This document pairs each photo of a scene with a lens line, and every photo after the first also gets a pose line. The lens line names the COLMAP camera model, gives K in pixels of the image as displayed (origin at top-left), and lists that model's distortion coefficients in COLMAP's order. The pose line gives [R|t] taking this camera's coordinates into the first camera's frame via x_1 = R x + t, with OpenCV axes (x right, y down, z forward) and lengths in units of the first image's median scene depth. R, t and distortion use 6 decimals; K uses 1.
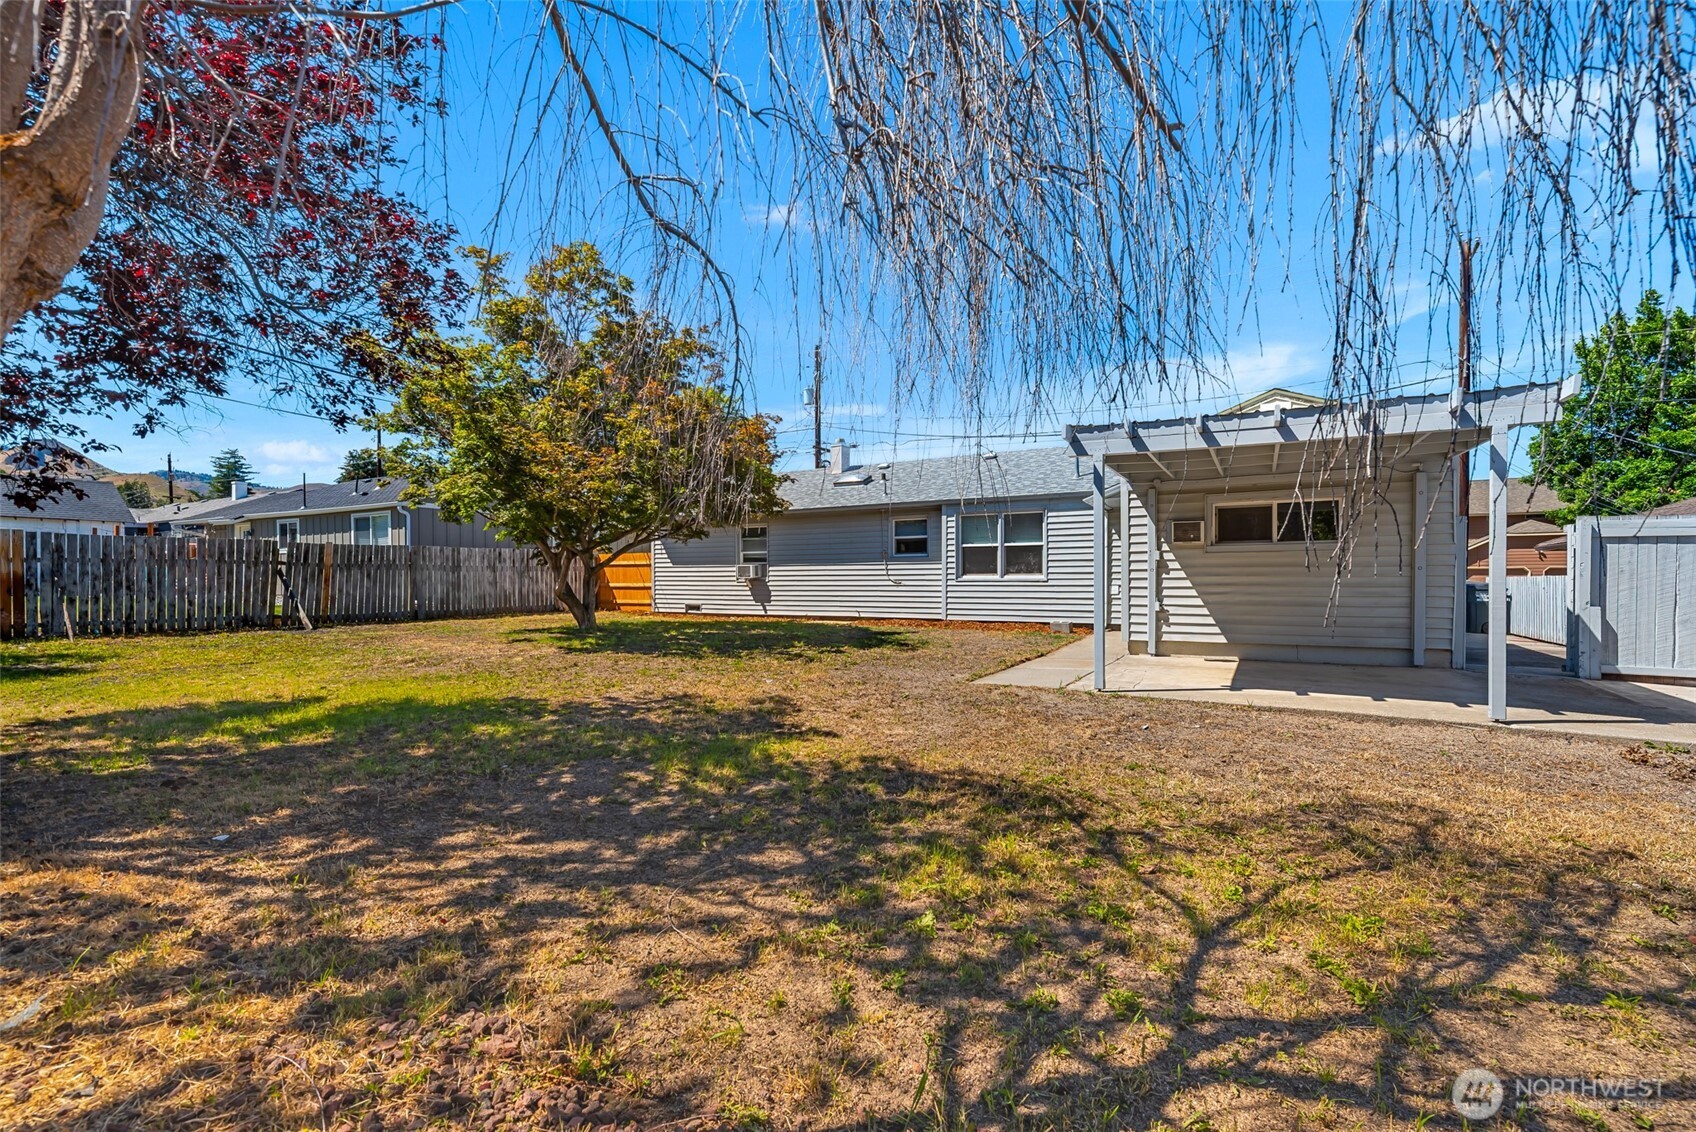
lens RADIAL K [[757.5, 0, 842.2], [0, 757.5, 577.9], [0, 0, 1]] dist [-0.000232, 0.000718]
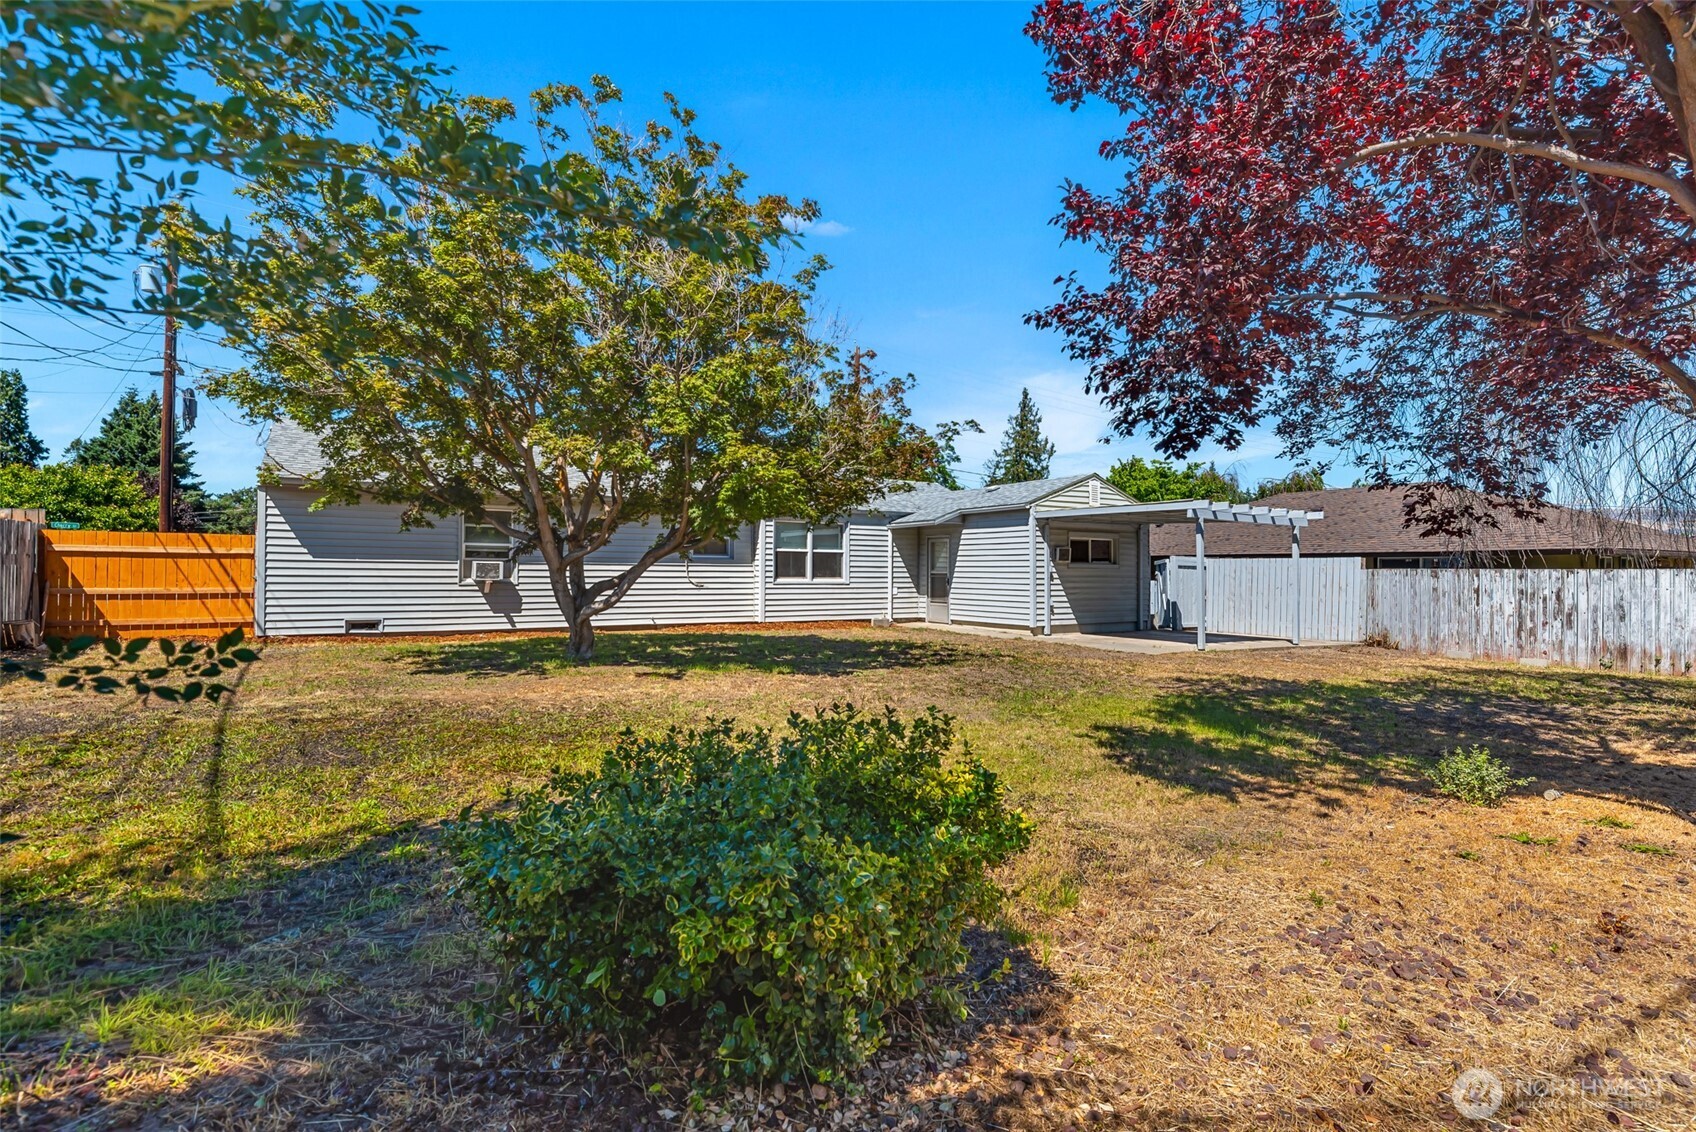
lens RADIAL K [[807.0, 0, 862.3], [0, 807.0, 573.7], [0, 0, 1]] dist [-0.002115, -0.000569]
pose [[0.447677, 0.004591, 0.894184, -0.807998], [-0.010139, 0.999949, -0.000058, -0.011295], [-0.894138, -0.009040, 0.447701, 0.410801]]
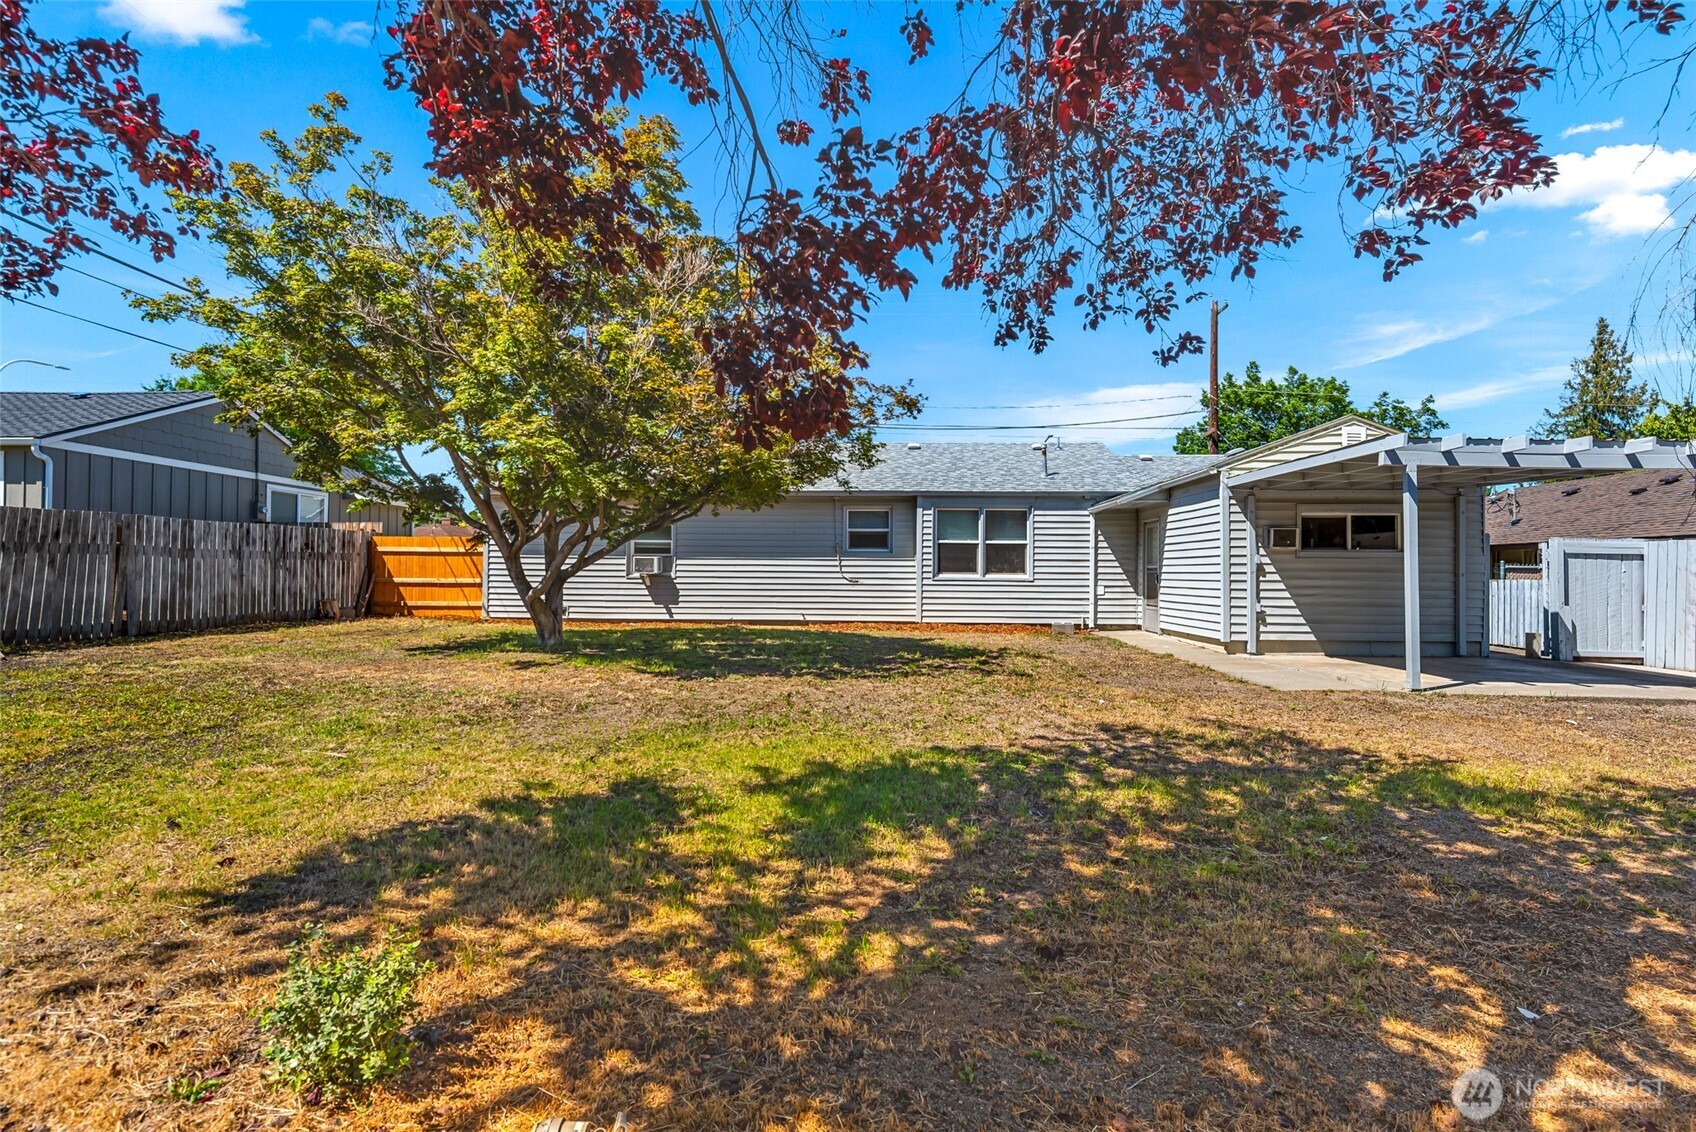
lens RADIAL K [[807.0, 0, 864.1], [0, 807.0, 560.5], [0, 0, 1]] dist [-0.002115, -0.000569]
pose [[0.879760, 0.018197, 0.475070, -0.402467], [-0.011237, 0.999784, -0.017486, -0.001436], [-0.475285, 0.010045, 0.879774, 0.182389]]
